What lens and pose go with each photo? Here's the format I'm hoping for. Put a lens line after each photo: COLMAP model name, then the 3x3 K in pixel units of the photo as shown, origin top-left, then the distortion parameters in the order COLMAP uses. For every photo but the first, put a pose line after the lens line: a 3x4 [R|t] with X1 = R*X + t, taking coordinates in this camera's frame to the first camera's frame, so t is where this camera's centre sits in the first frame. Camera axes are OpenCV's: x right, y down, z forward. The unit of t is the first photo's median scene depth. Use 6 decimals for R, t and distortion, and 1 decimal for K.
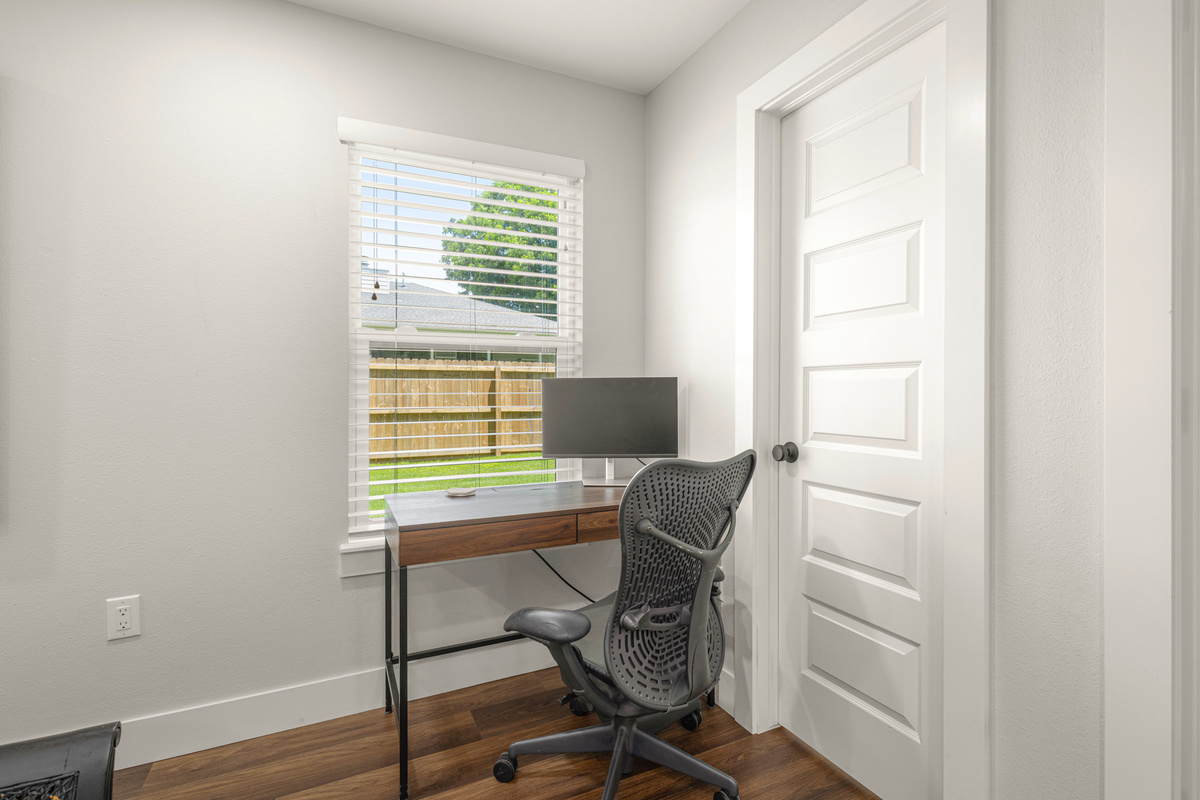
lens RADIAL K [[557.5, 0, 600.3], [0, 557.5, 395.4], [0, 0, 1]] dist [-0.000763, -0.000349]
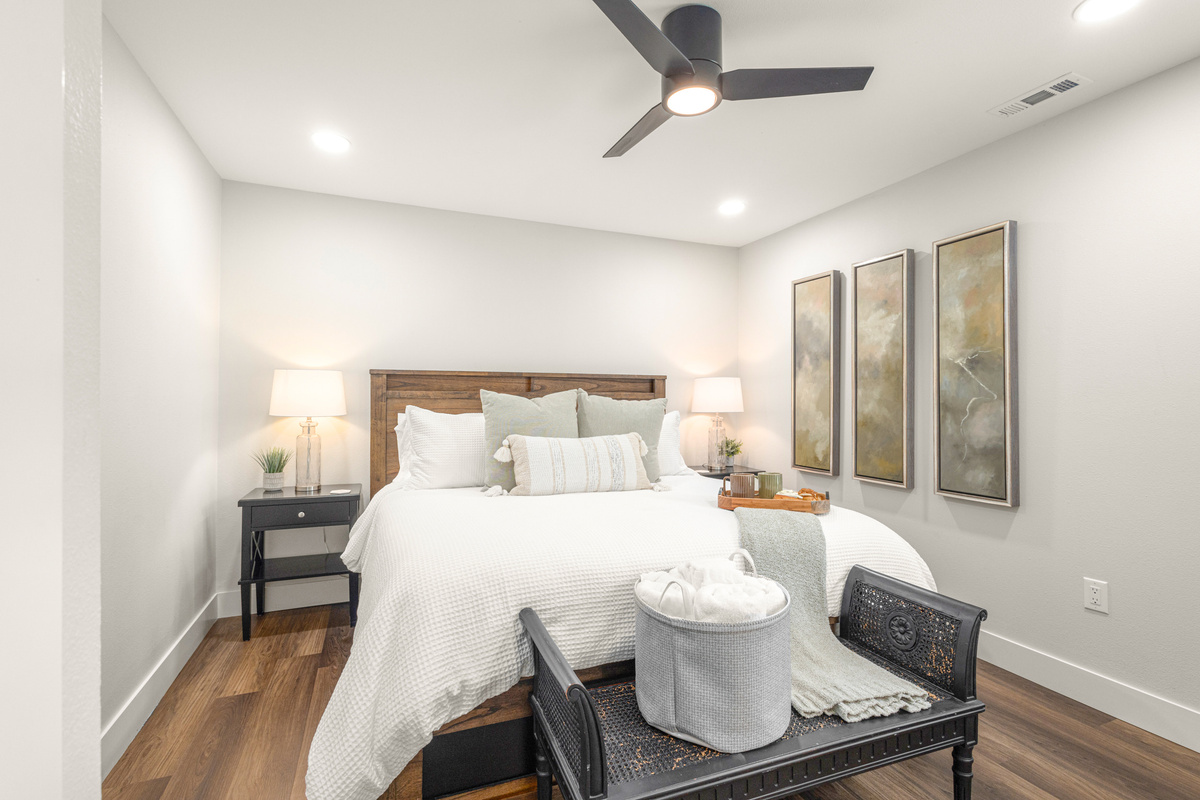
lens RADIAL K [[557.5, 0, 598.4], [0, 557.5, 400.3], [0, 0, 1]] dist [-0.000763, -0.000349]
pose [[-0.078853, -0.004788, -0.996875, 0.571135], [-0.005948, 0.999973, -0.004333, -0.055059], [0.996868, 0.005587, -0.078880, -0.084241]]
